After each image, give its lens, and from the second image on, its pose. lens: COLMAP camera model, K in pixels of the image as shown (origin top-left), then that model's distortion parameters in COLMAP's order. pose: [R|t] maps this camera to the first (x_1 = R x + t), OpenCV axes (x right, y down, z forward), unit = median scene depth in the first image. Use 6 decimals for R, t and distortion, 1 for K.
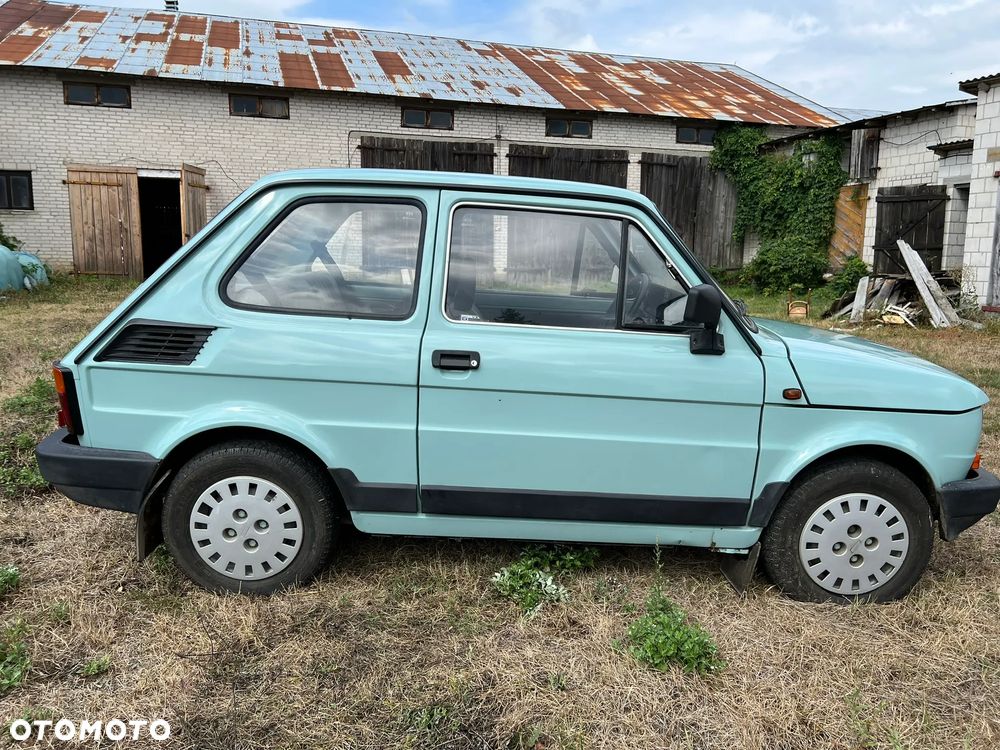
lens RADIAL K [[768.1, 0, 494.2], [0, 768.1, 365.0], [0, 0, 1]] dist [0.044366, -0.048083]
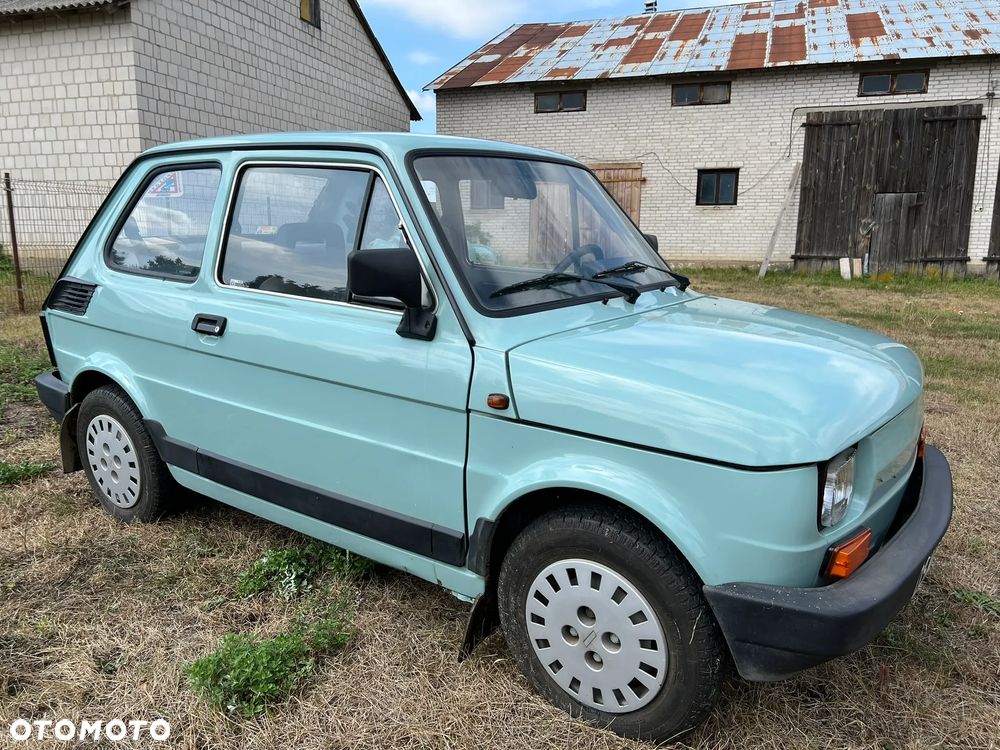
lens RADIAL K [[755.6, 0, 498.1], [0, 755.6, 372.7], [0, 0, 1]] dist [0.064271, -0.065844]
pose [[0.798778, 0.098171, -0.593563, 0.105698], [-0.085353, 0.995109, 0.049721, -0.003263], [0.595541, 0.010946, 0.803250, 0.056626]]
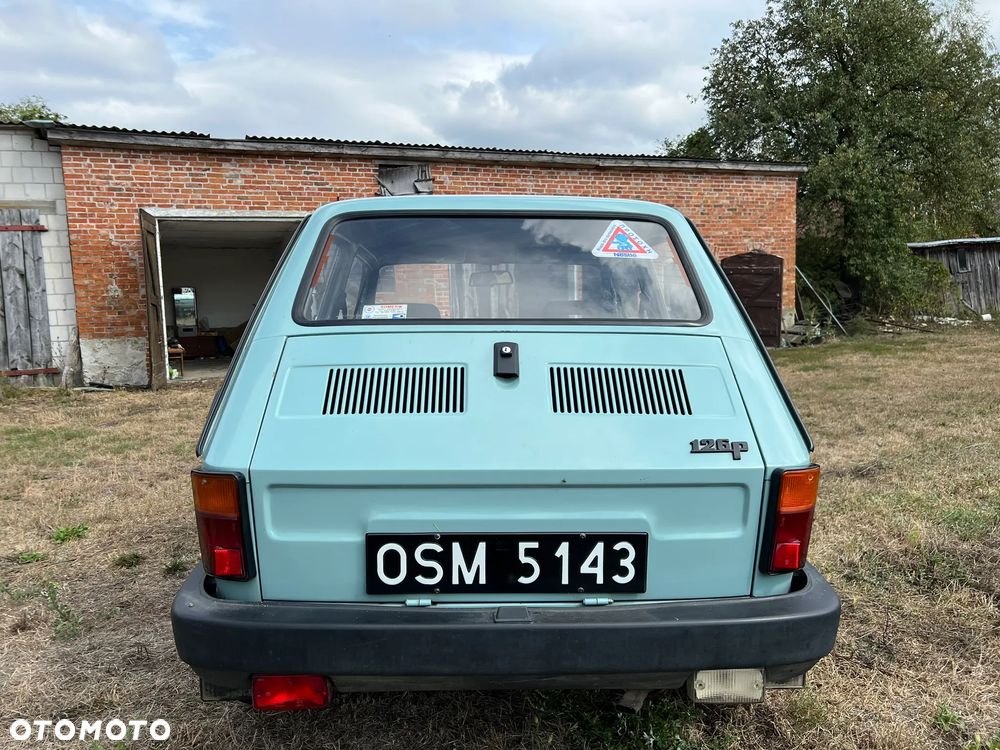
lens RADIAL K [[758.6, 0, 504.4], [0, 758.6, 373.7], [0, 0, 1]] dist [0.081453, -0.100490]
pose [[-0.029139, -0.104103, 0.994140, -0.444389], [0.175126, 0.978647, 0.107614, -0.188250], [-0.984115, 0.177235, -0.010286, 0.748105]]
